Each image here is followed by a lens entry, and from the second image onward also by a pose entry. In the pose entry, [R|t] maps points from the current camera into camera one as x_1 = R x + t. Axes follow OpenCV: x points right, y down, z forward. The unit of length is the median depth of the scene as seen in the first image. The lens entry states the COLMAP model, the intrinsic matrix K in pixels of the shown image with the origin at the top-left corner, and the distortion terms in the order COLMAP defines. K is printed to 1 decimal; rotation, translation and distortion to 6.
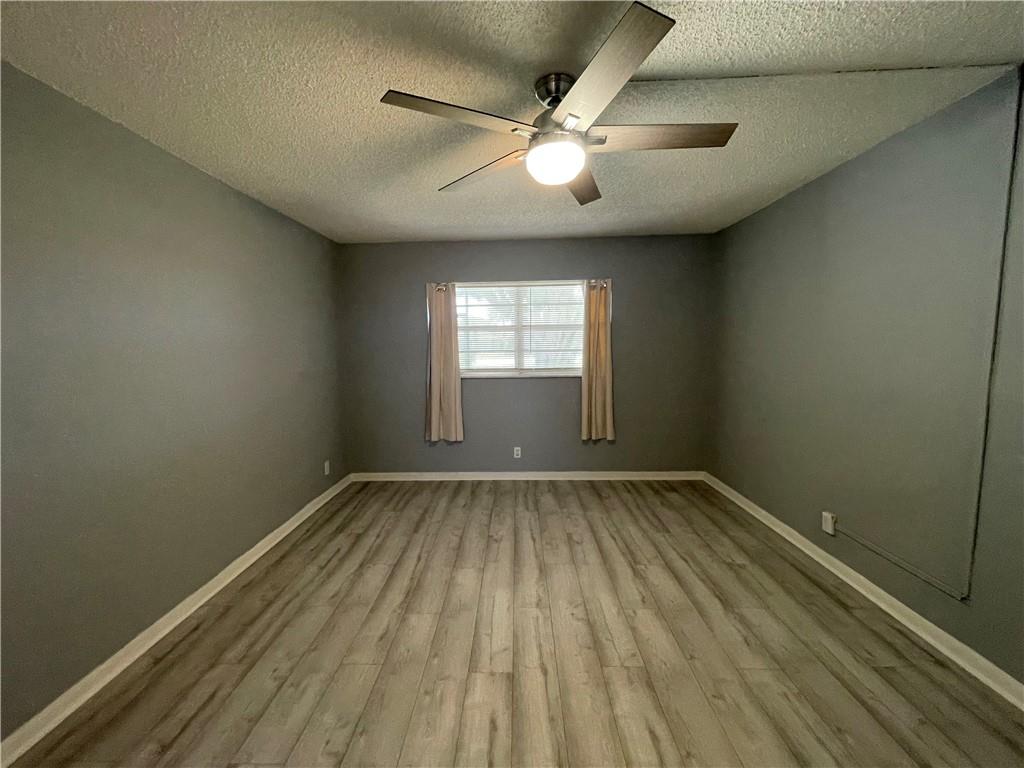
lens RADIAL K [[413.8, 0, 509.8], [0, 413.8, 383.4], [0, 0, 1]] dist [-0.001270, 0.000642]
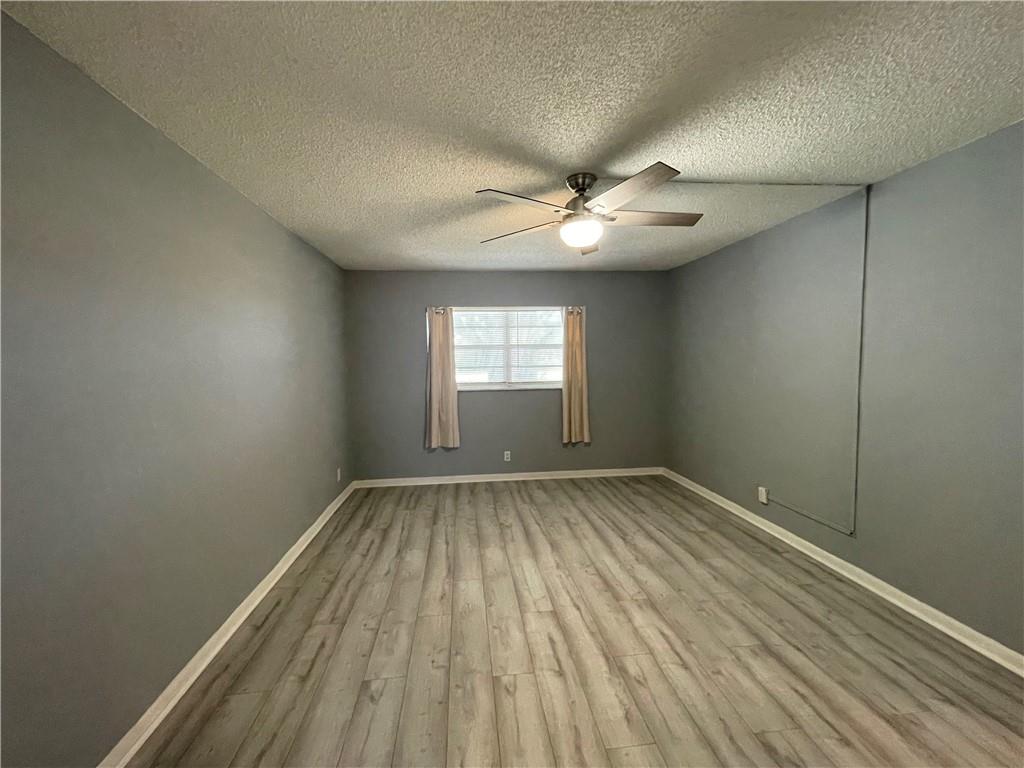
lens RADIAL K [[413.8, 0, 510.4], [0, 413.8, 382.9], [0, 0, 1]] dist [-0.001270, 0.000642]
pose [[0.990617, -0.007573, 0.136457, -0.185646], [0.012941, 0.999175, -0.038494, 0.014591], [-0.136053, 0.039899, 0.989898, -0.192193]]
